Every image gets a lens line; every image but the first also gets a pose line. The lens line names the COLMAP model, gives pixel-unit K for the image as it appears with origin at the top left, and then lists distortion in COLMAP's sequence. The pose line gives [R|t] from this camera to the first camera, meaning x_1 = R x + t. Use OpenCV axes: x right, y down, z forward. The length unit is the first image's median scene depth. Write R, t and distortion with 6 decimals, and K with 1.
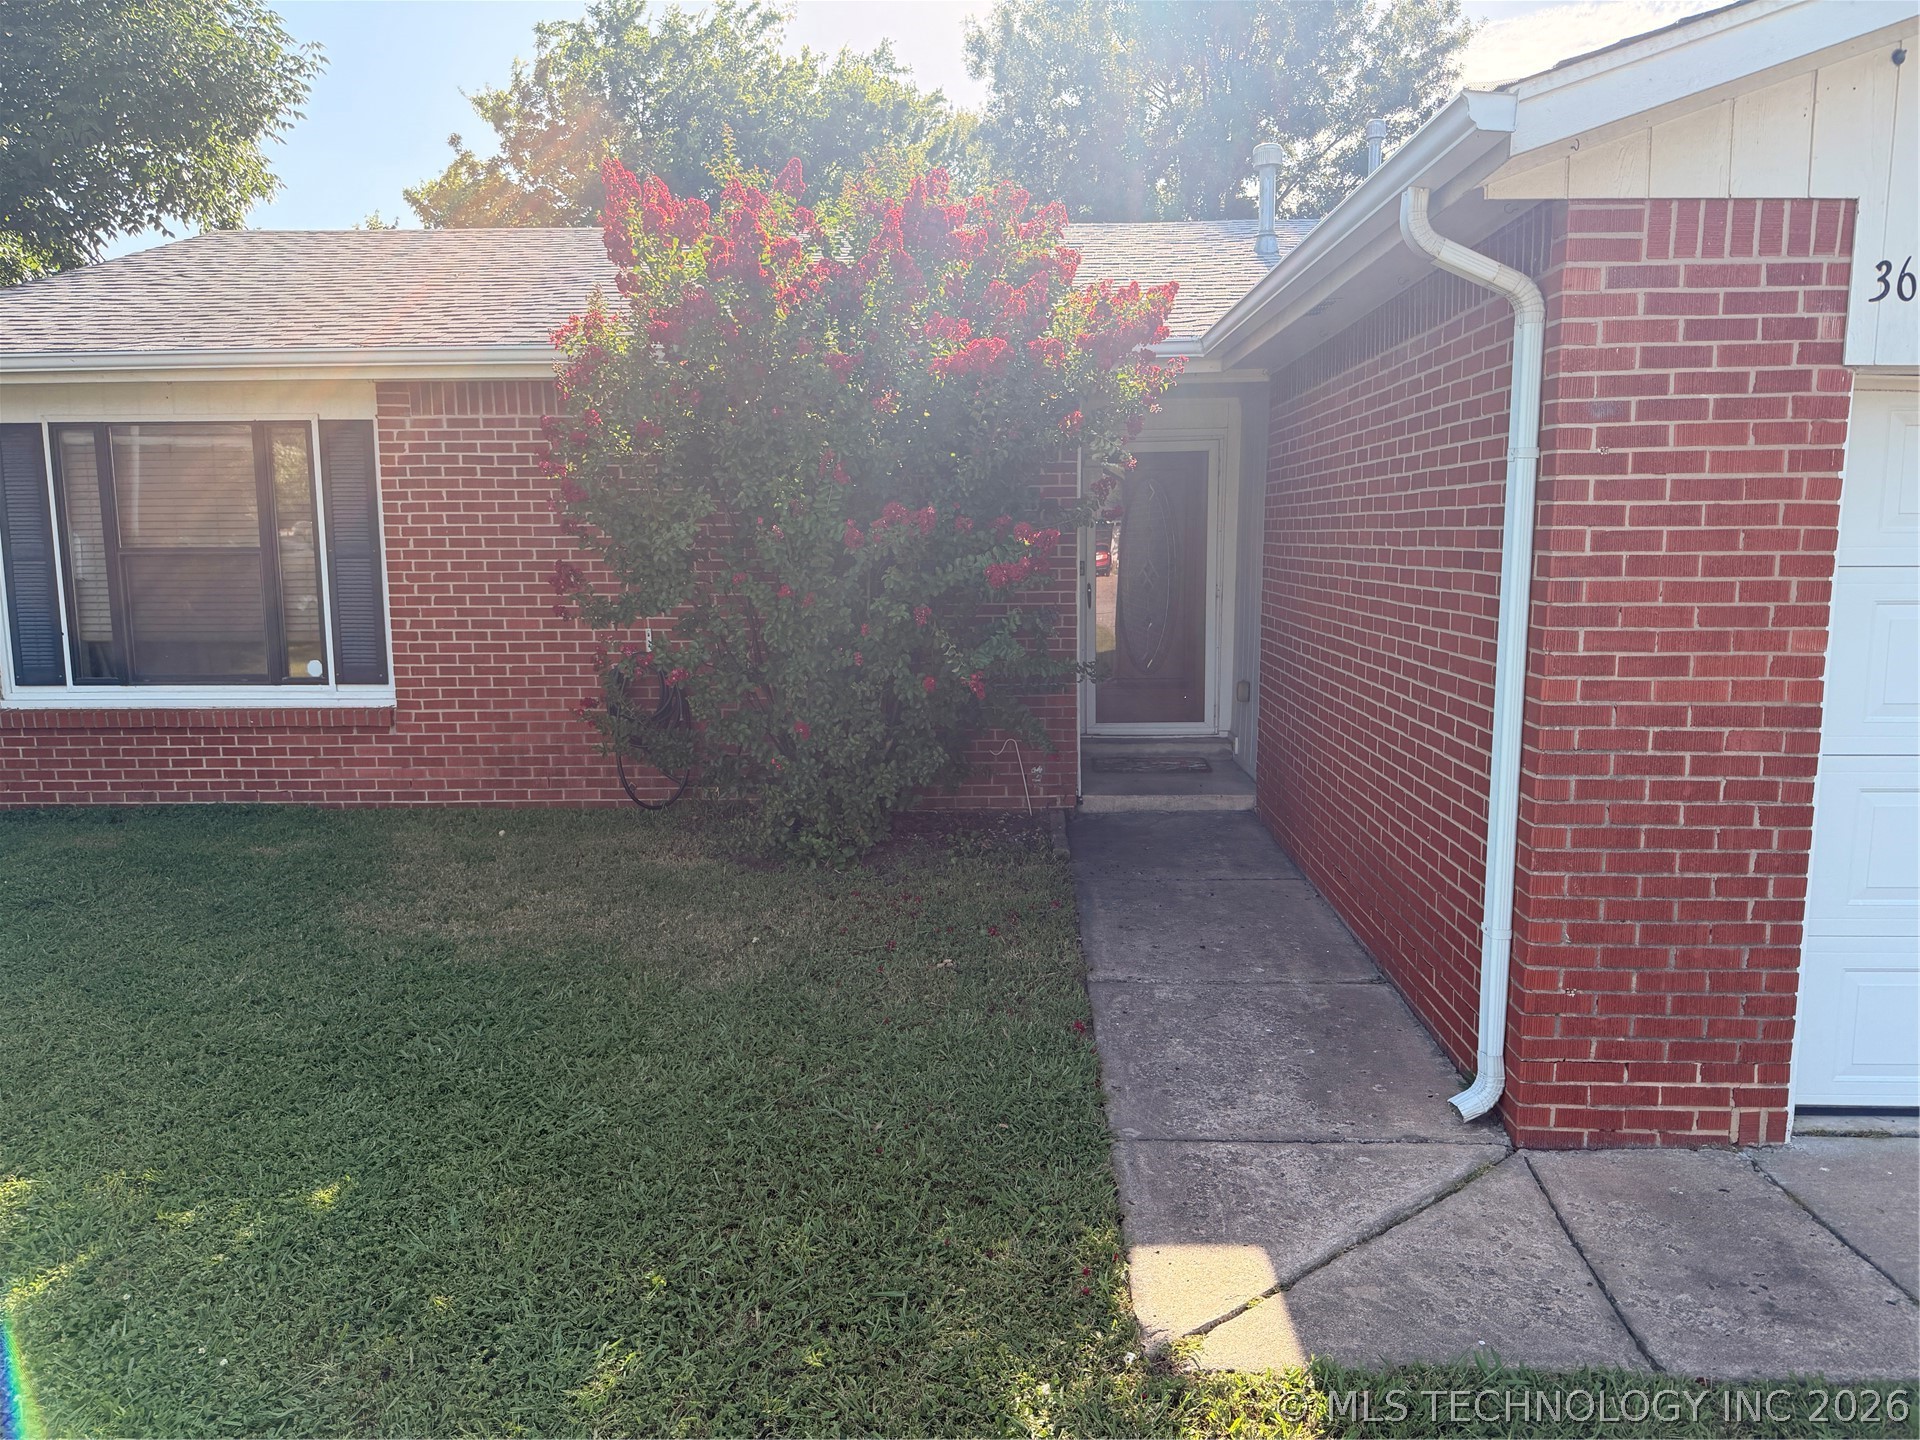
lens RADIAL K [[1364.5, 0, 963.2], [0, 1364.5, 707.0], [0, 0, 1]] dist [0.033097, -0.044160]
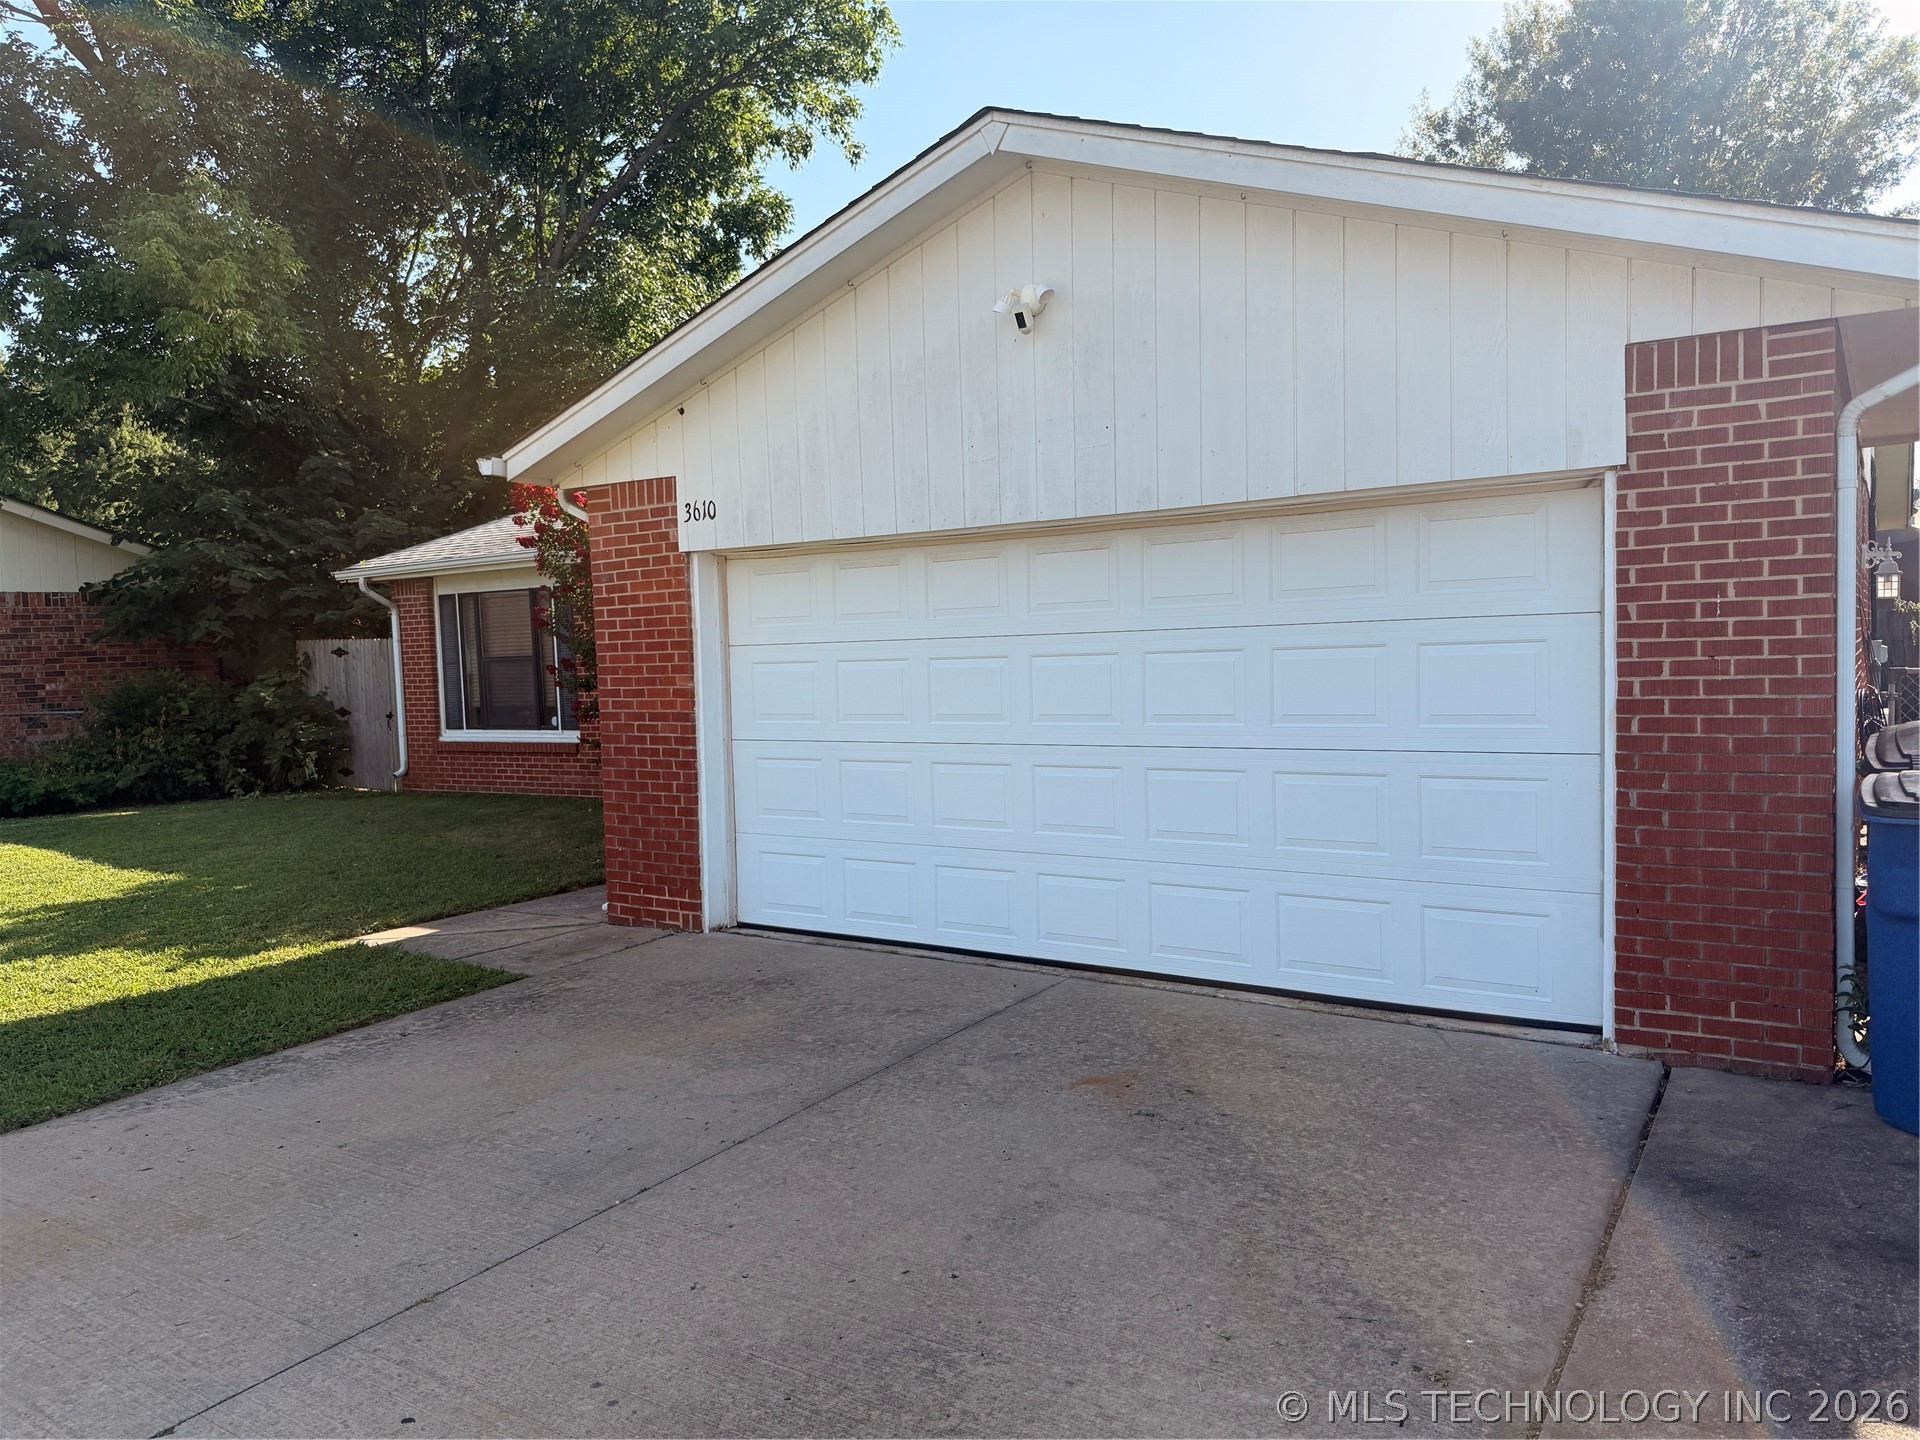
lens RADIAL K [[1346.6, 0, 961.4], [0, 1346.6, 724.0], [0, 0, 1]] dist [0.116941, -0.178572]
pose [[0.846167, 0.007005, -0.532871, 0.965367], [-0.042792, 0.997578, -0.054838, 0.052529], [0.531196, 0.069205, 0.844418, -0.241414]]
